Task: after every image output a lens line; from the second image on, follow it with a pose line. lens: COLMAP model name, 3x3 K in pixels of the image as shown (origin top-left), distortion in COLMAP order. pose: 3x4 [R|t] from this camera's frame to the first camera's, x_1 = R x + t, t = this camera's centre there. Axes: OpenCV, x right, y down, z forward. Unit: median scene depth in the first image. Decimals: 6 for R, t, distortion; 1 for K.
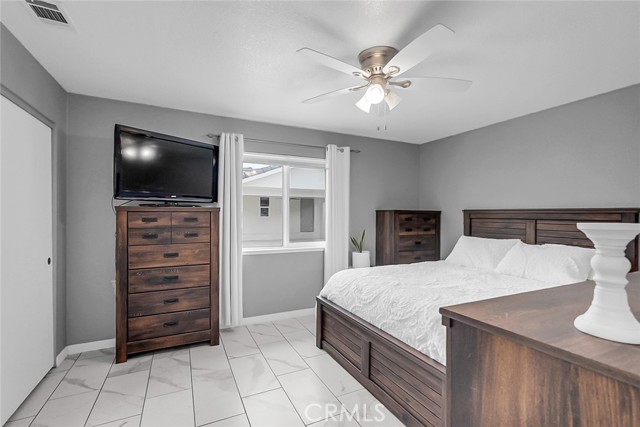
lens RADIAL K [[290.9, 0, 317.4], [0, 290.9, 212.8], [0, 0, 1]] dist [-0.012250, 0.001807]
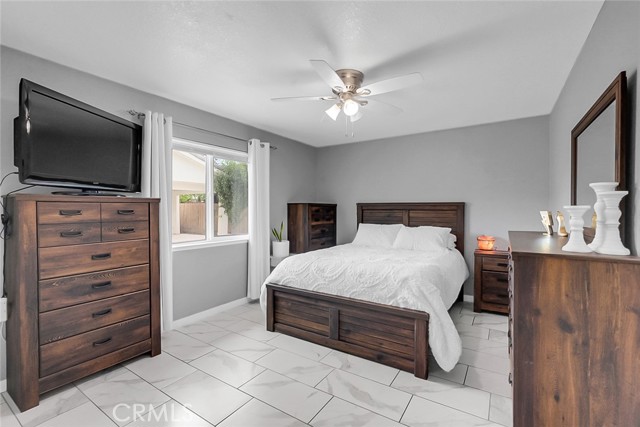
lens RADIAL K [[290.9, 0, 308.8], [0, 290.9, 211.6], [0, 0, 1]] dist [-0.012250, 0.001807]
pose [[0.856750, -0.006889, 0.515687, -0.418242], [-0.000526, 0.999899, 0.014232, 0.010517], [-0.515732, -0.012465, 0.856659, 0.018894]]
